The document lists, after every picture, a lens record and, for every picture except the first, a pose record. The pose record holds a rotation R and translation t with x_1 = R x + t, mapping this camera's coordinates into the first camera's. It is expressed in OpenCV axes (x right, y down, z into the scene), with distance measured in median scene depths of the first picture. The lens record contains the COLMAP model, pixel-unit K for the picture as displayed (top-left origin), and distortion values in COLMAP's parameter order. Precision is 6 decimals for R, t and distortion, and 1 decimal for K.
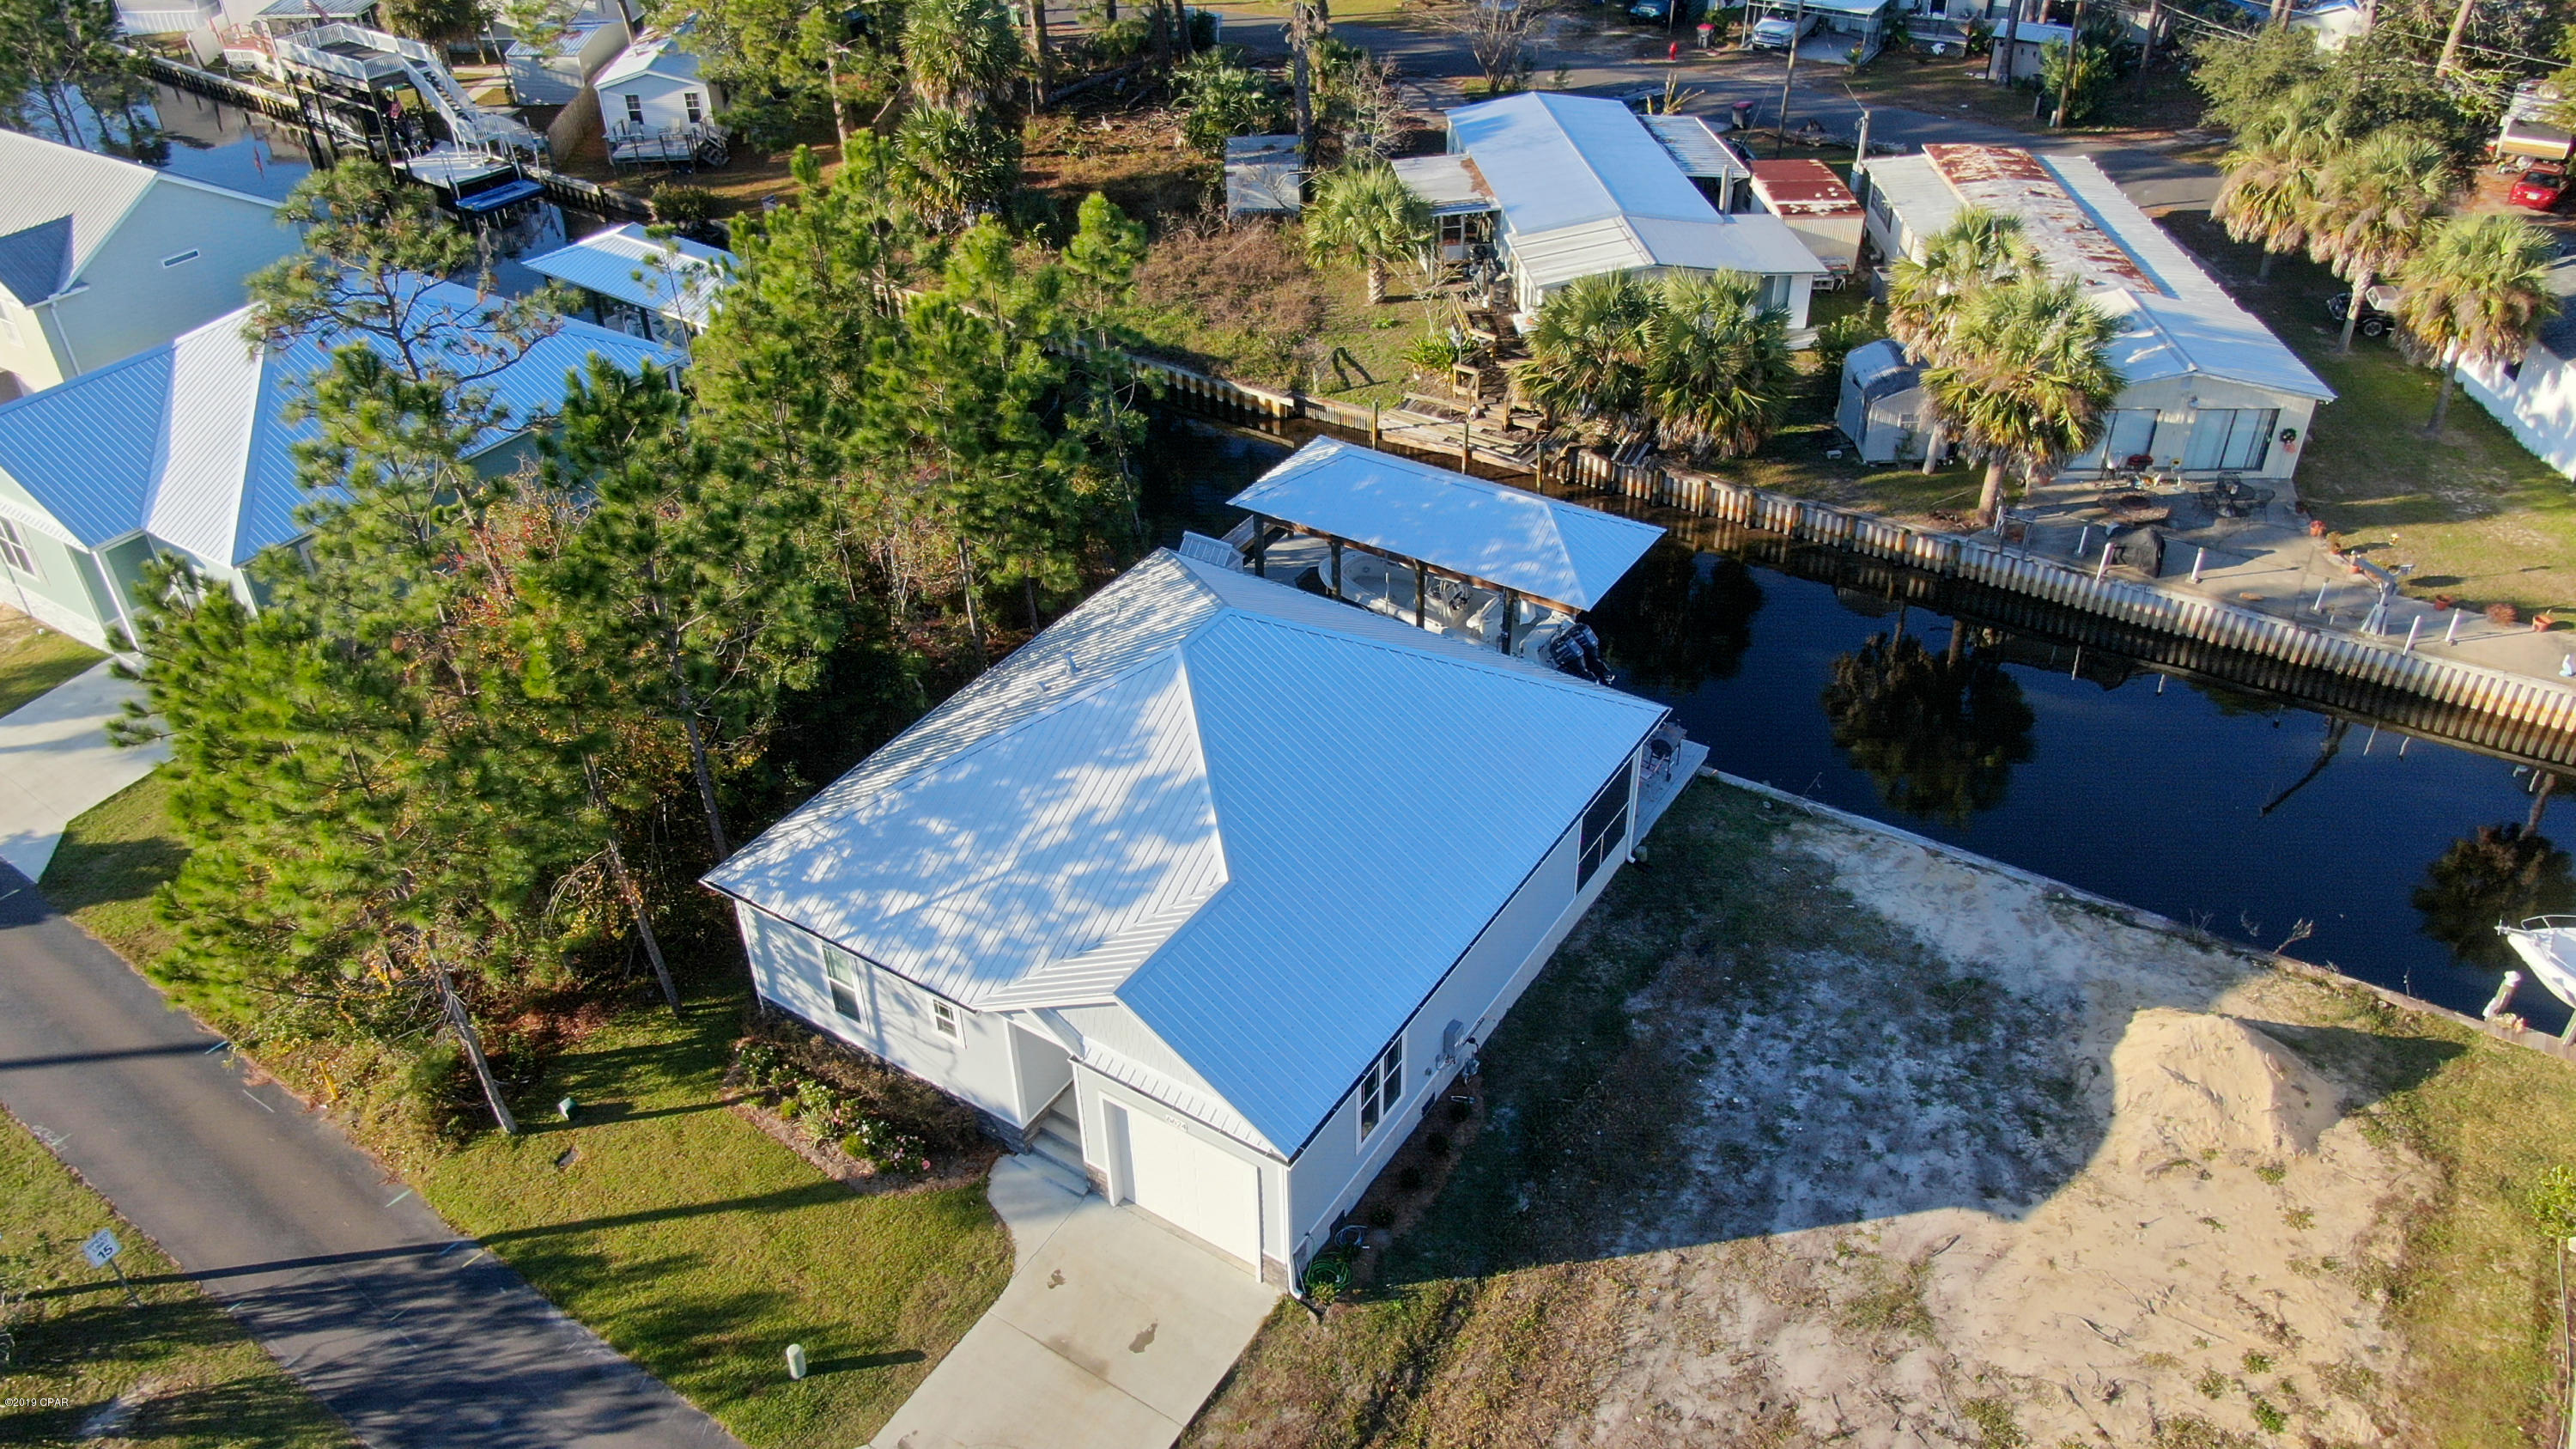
lens RADIAL K [[1813.7, 0, 1288.0], [0, 1813.7, 724.5], [0, 0, 1]] dist [-0.020069, 0.003597]
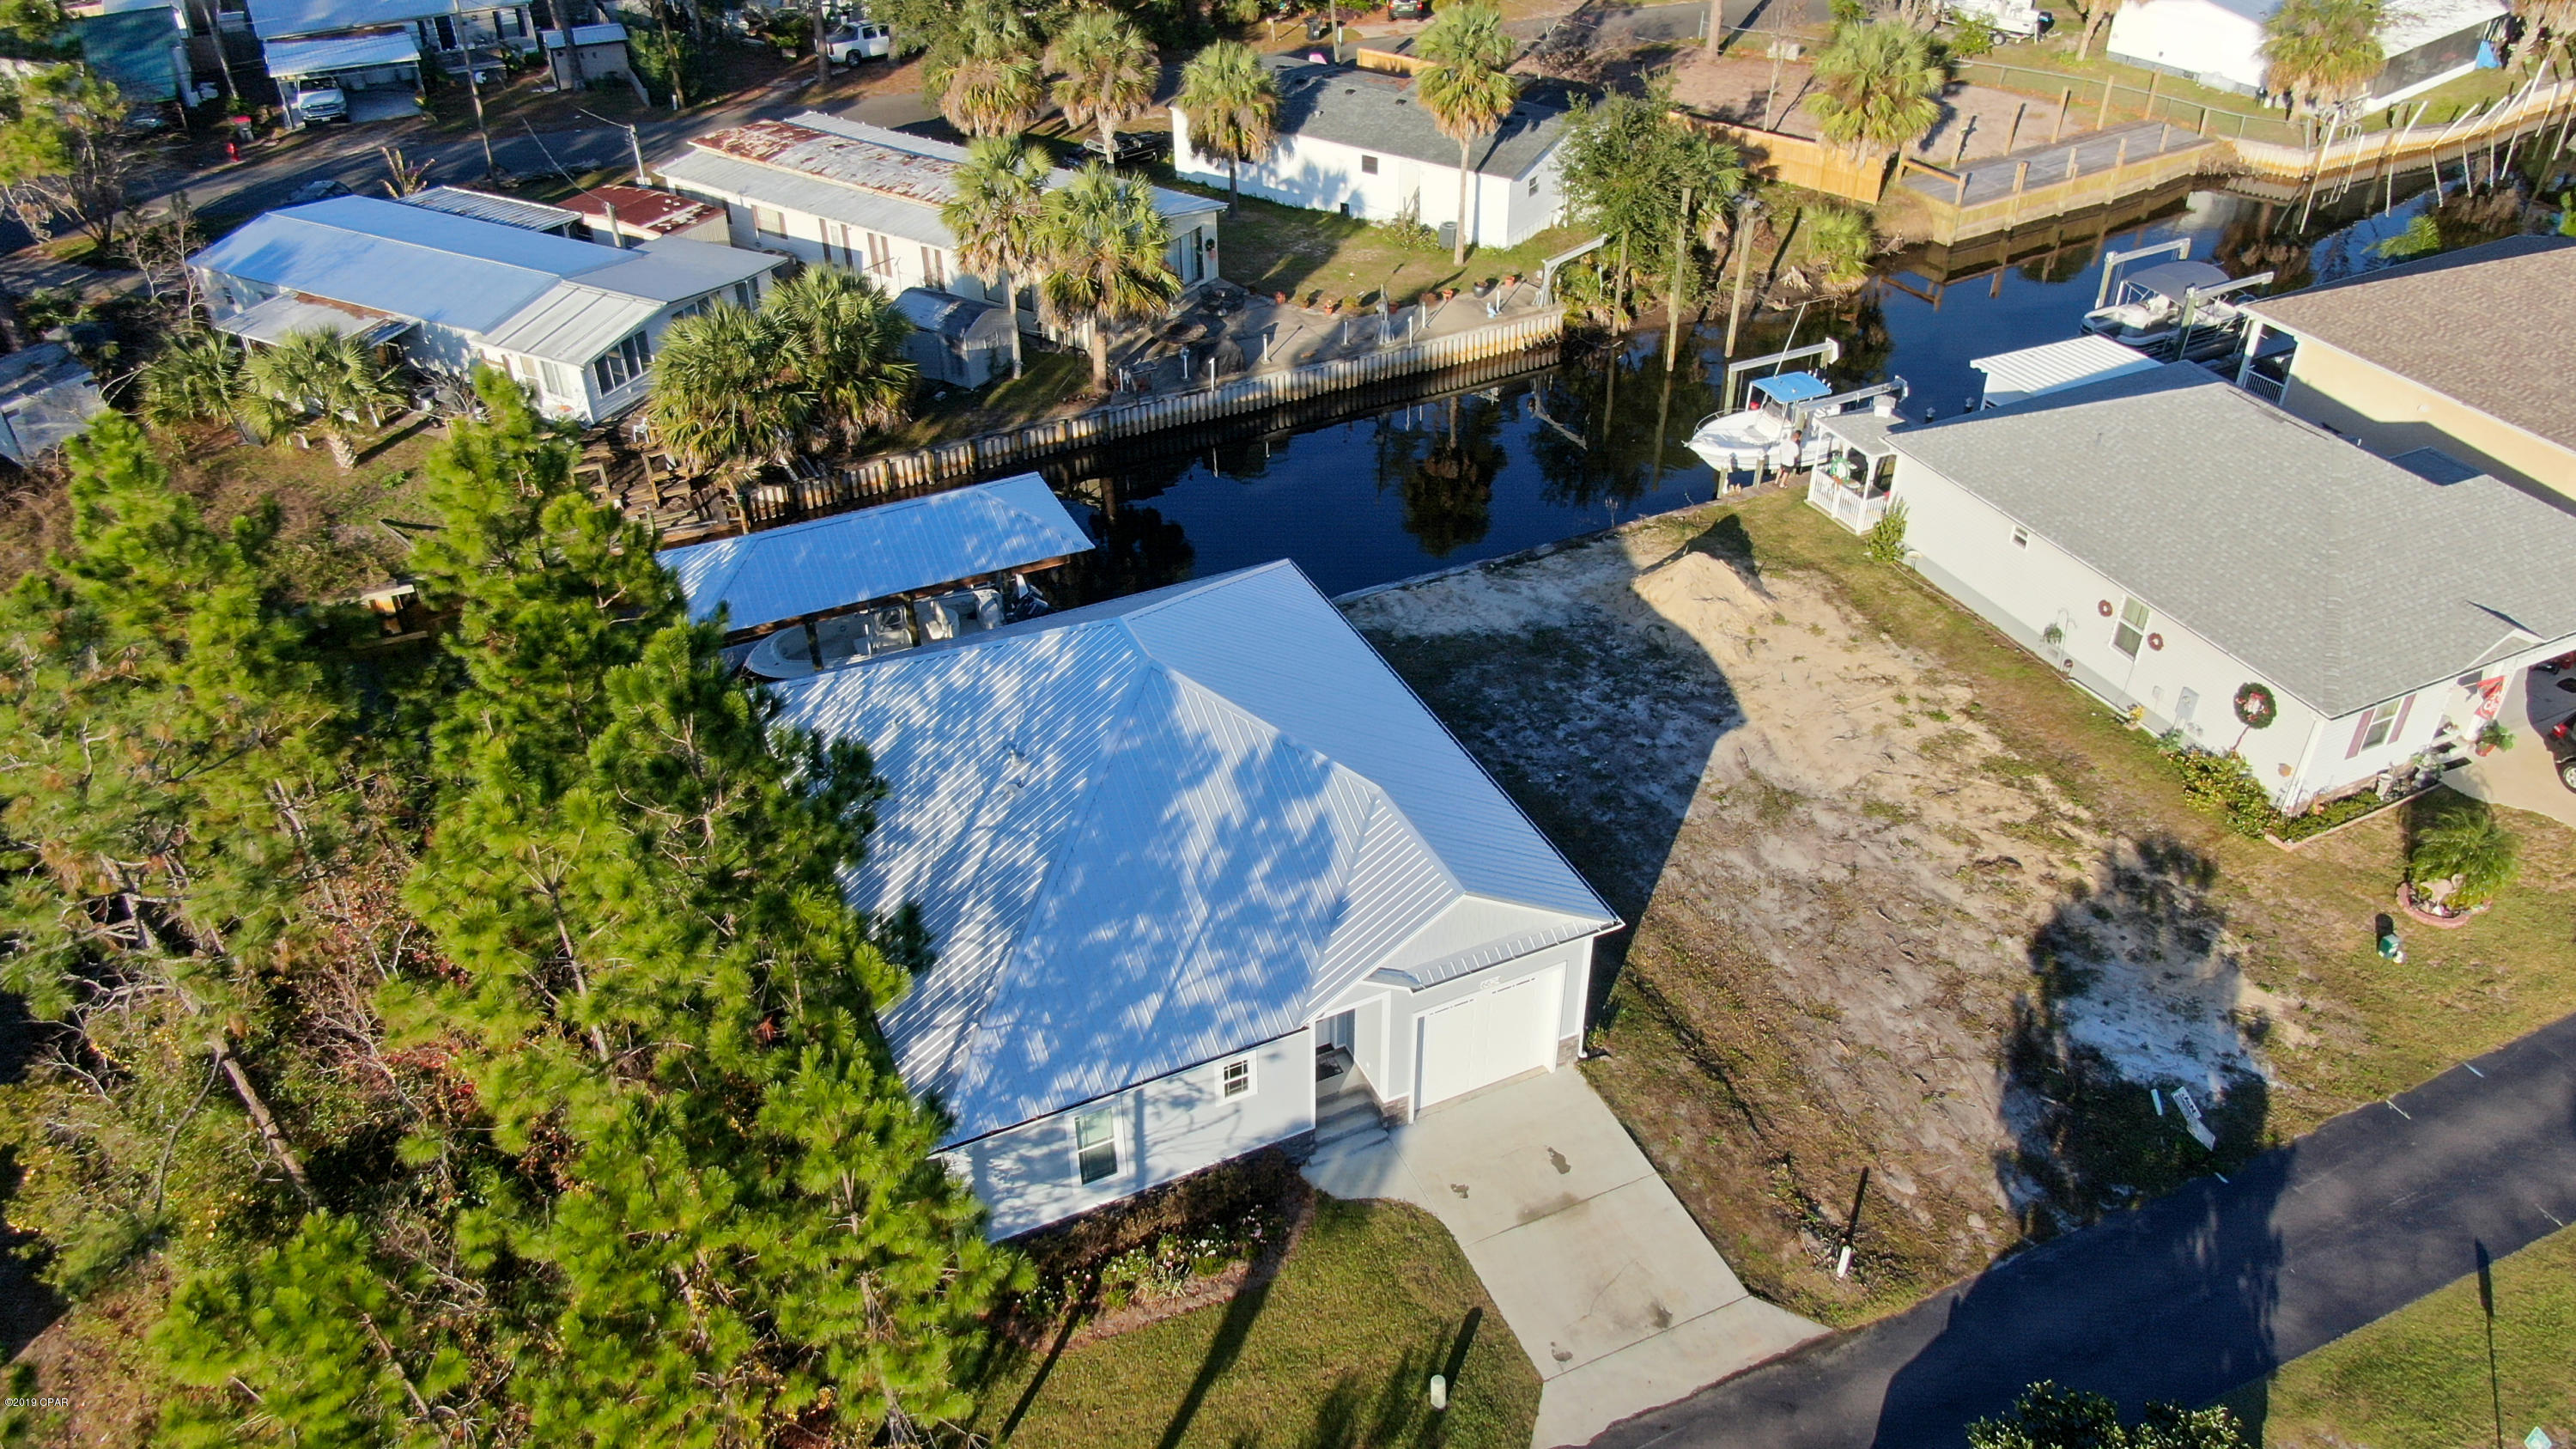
lens RADIAL K [[1815.0, 0, 1261.3], [0, 1815.0, 722.2], [0, 0, 1]] dist [-0.012301, 0.001853]
pose [[0.549214, -0.480201, 0.683937, -0.720424], [0.487704, 0.848768, 0.204296, -0.185513], [-0.678608, 0.221357, 0.700352, 0.244826]]
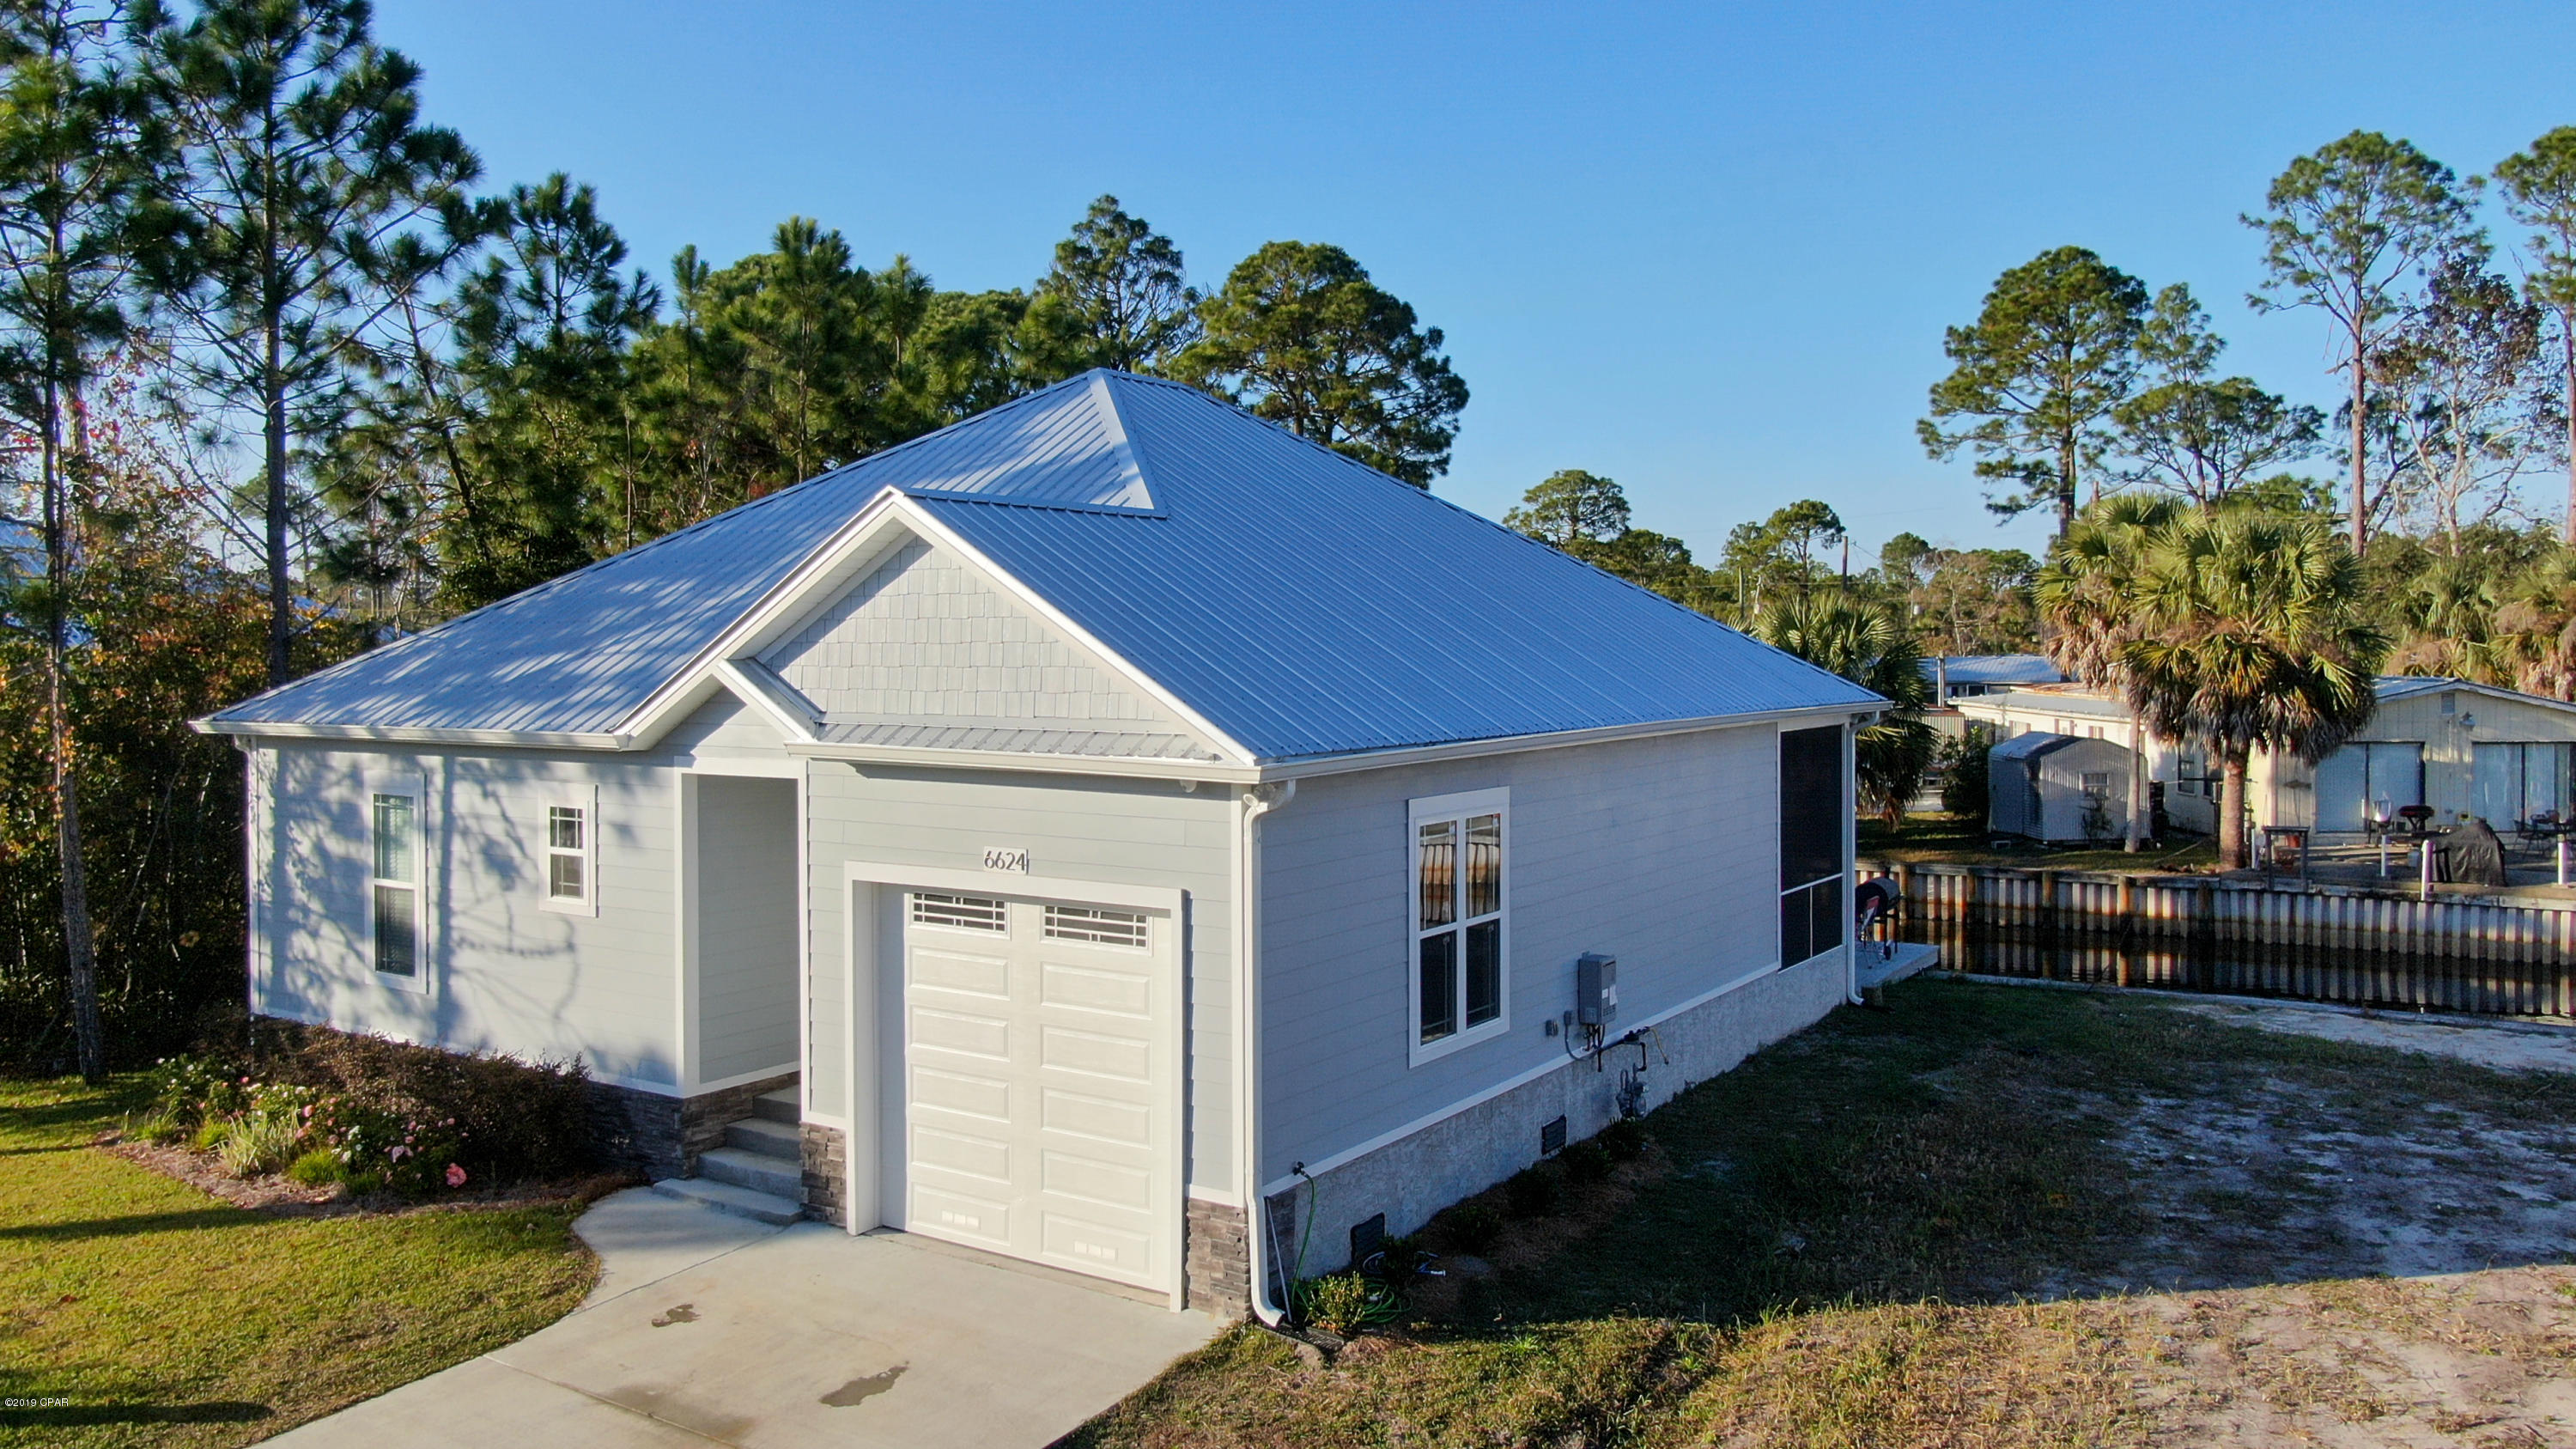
lens RADIAL K [[1863.6, 0, 1293.2], [0, 1863.6, 674.1], [0, 0, 1]] dist [-0.009203, -0.006261]
pose [[0.999909, 0.013499, -0.000023, 0.007224], [-0.011227, 0.830677, -0.556641, 0.379711], [-0.007495, 0.556591, 0.830753, 0.521616]]
